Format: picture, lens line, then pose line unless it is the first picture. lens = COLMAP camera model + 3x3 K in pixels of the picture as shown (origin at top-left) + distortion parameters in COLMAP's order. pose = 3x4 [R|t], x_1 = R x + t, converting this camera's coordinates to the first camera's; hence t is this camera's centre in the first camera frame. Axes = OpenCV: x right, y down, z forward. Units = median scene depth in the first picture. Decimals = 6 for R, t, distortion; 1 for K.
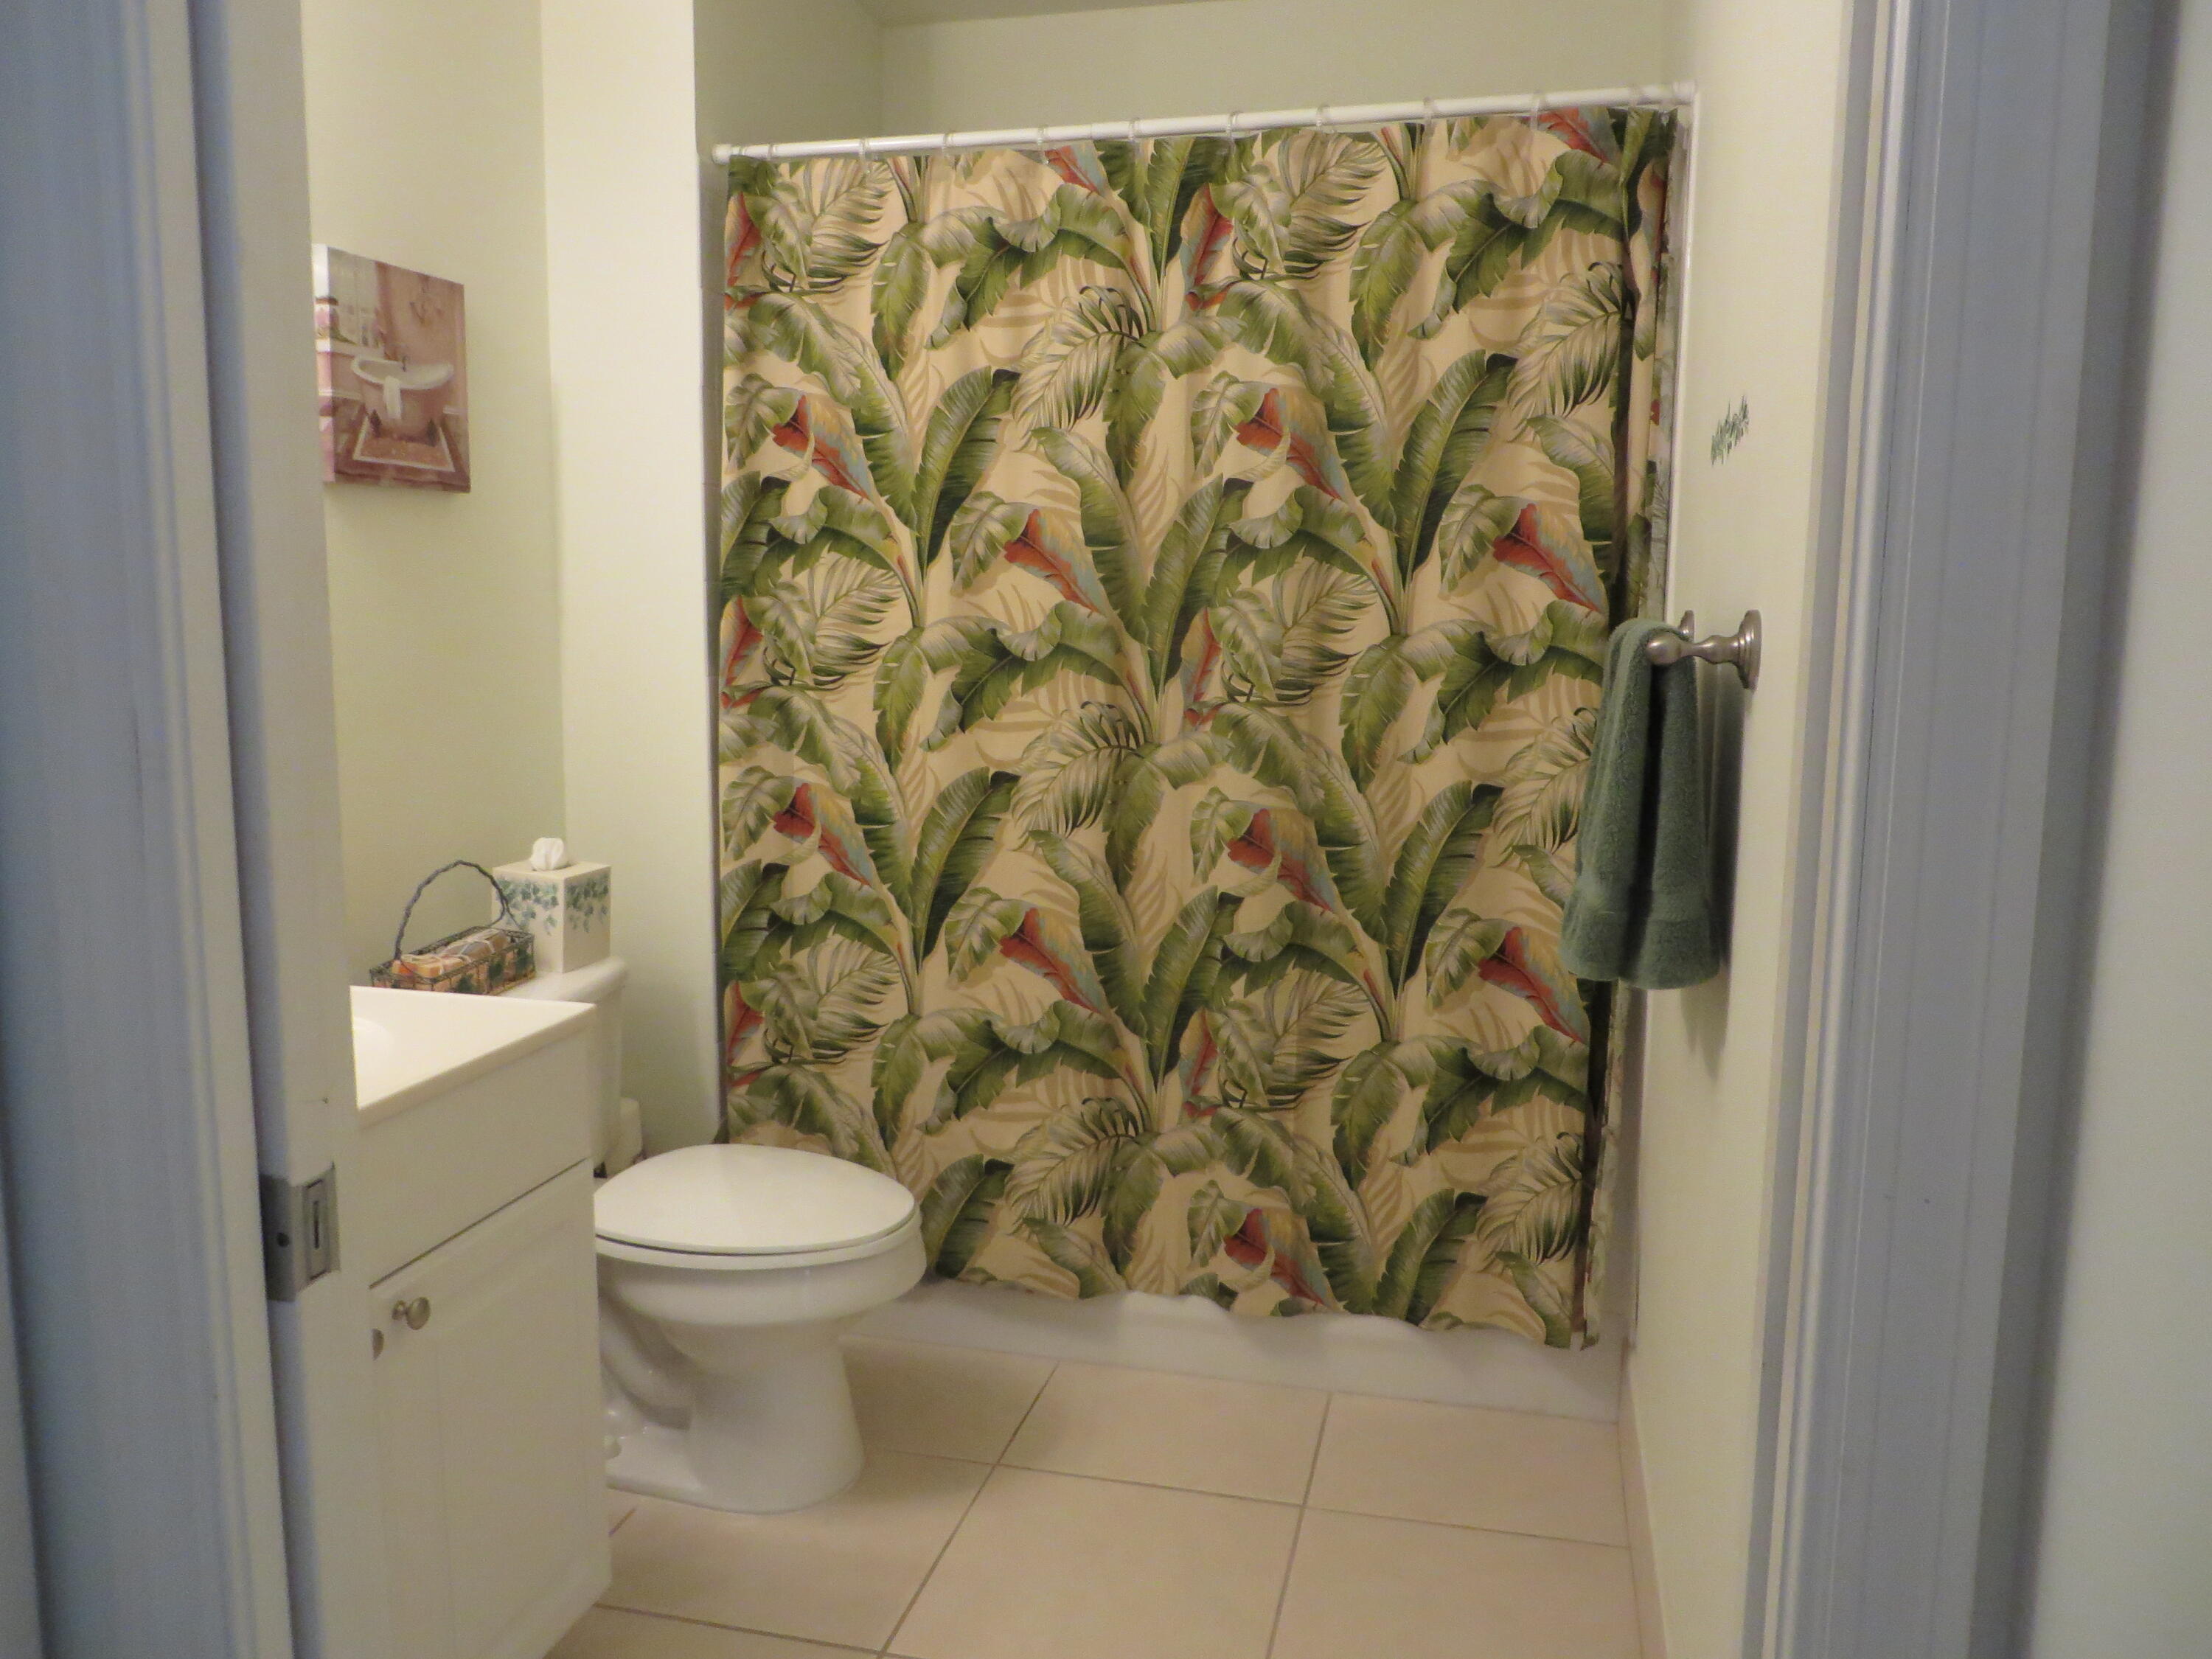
lens RADIAL K [[1641.3, 0, 1093.9], [0, 1641.3, 828.7], [0, 0, 1]] dist [-0.026722, 0.005094]
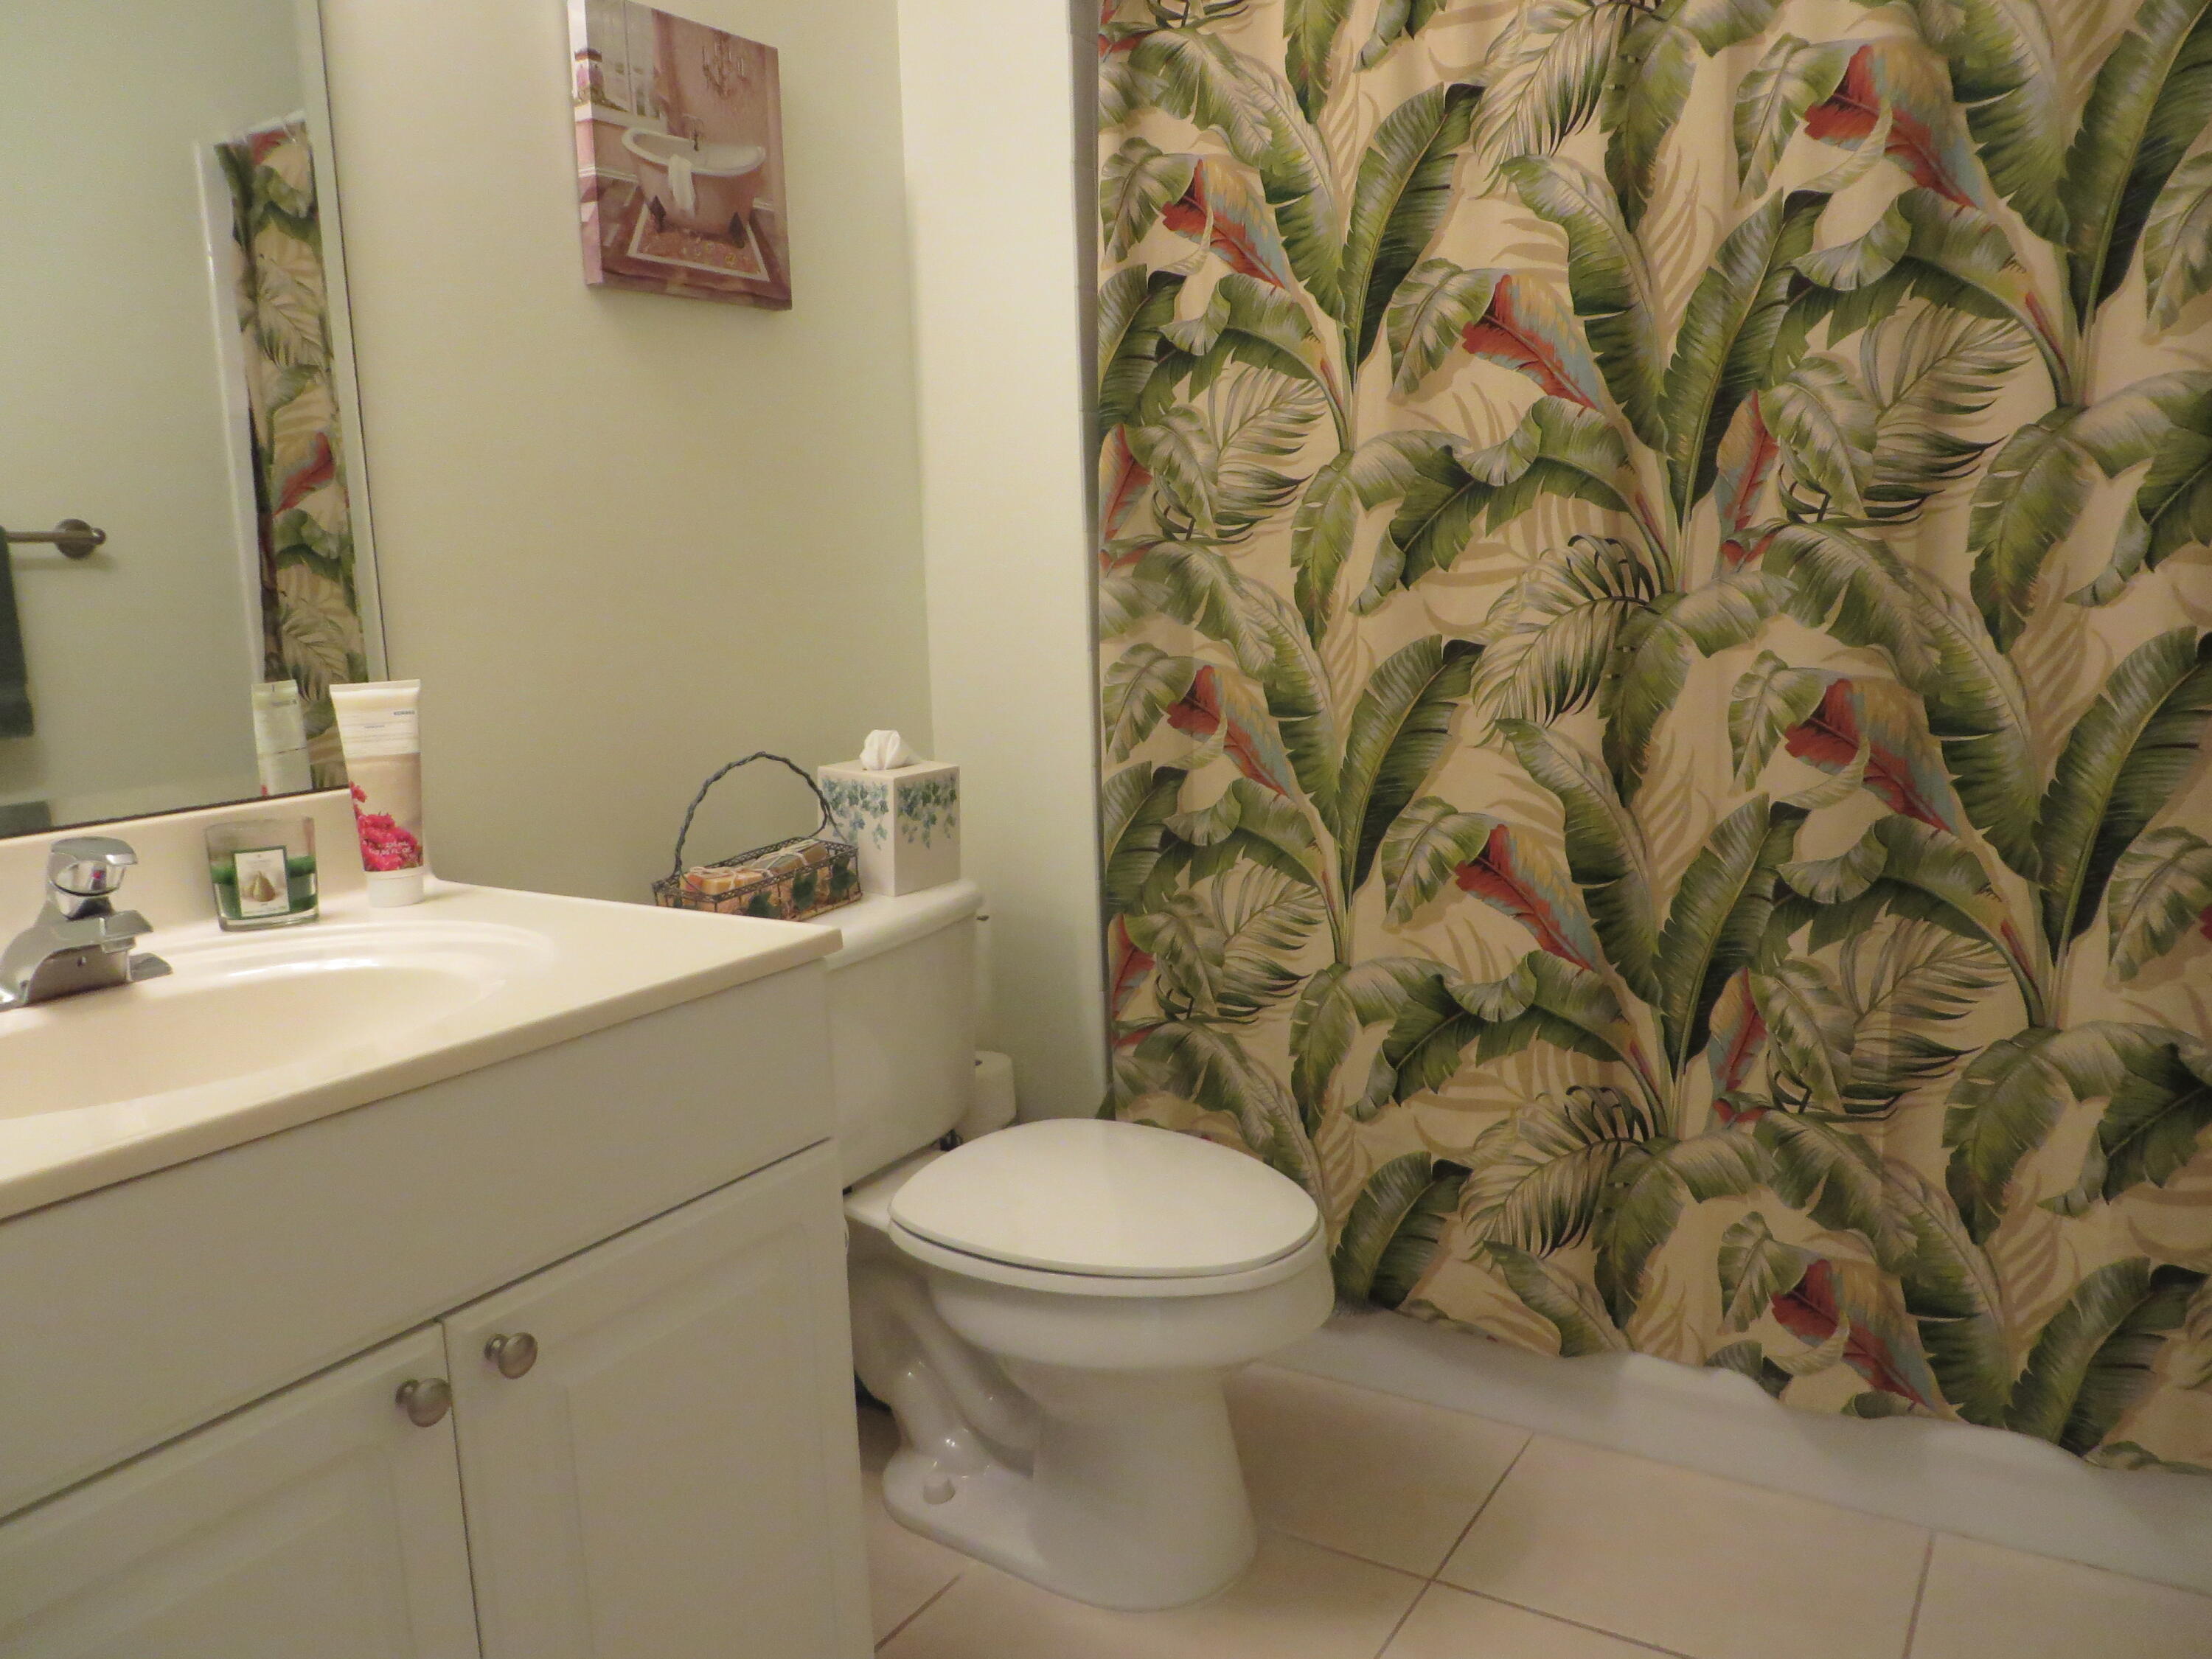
lens RADIAL K [[1641.3, 0, 1093.9], [0, 1641.3, 828.7], [0, 0, 1]] dist [-0.026722, 0.005094]
pose [[0.948806, 0.009742, -0.315709, 0.022094], [-0.001371, 0.999642, 0.026725, 0.031030], [0.315856, -0.024924, 0.948480, 0.248172]]
